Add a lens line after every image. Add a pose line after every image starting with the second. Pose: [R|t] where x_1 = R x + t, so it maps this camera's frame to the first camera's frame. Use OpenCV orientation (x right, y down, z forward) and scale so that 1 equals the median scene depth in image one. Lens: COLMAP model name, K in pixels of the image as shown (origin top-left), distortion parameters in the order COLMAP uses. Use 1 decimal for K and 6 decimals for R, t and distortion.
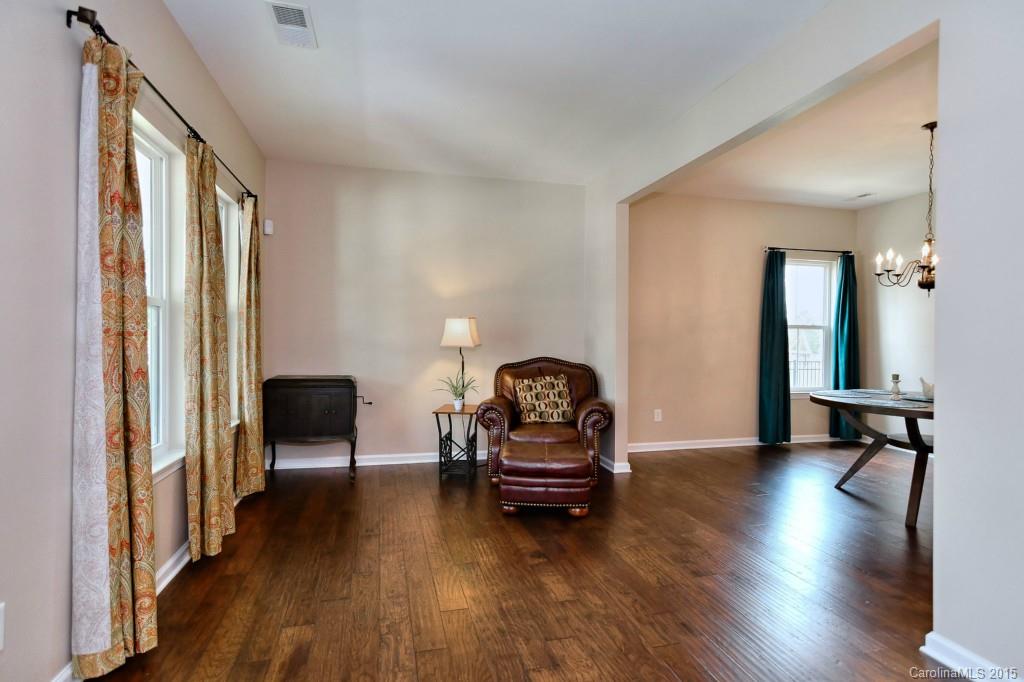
lens RADIAL K [[506.4, 0, 512.0], [0, 506.4, 341.0], [0, 0, 1]] dist [0.001146, 0.000284]
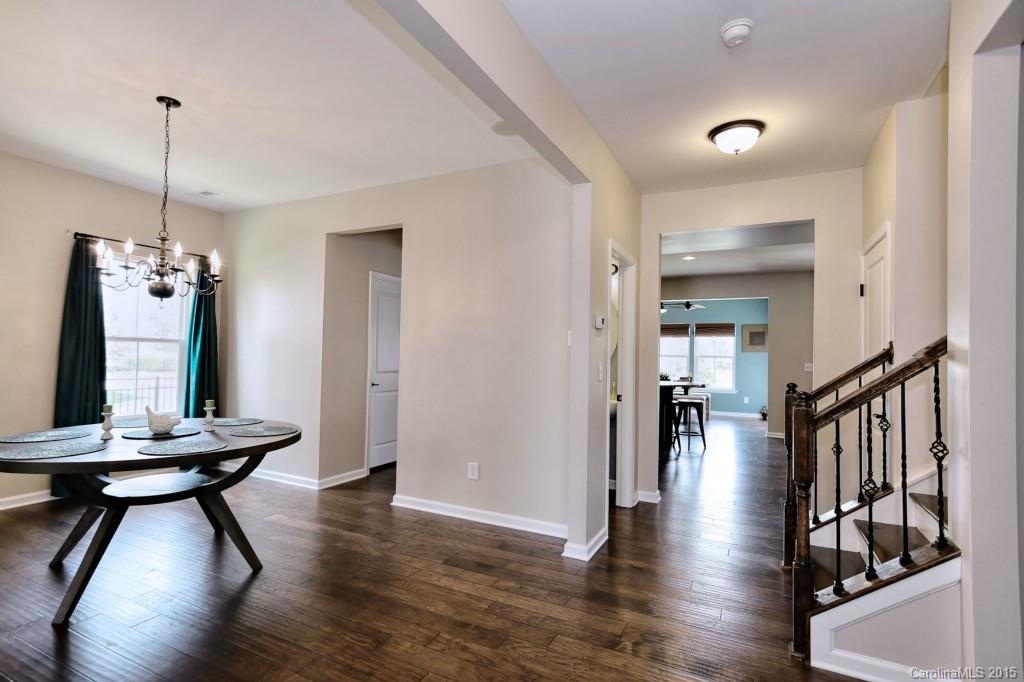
lens RADIAL K [[506.4, 0, 512.0], [0, 506.4, 341.0], [0, 0, 1]] dist [0.001146, 0.000284]
pose [[0.647045, 0.027518, 0.761955, 0.356364], [-0.011765, 0.999590, -0.026110, -0.011667], [-0.762361, 0.007930, 0.647103, 0.025189]]
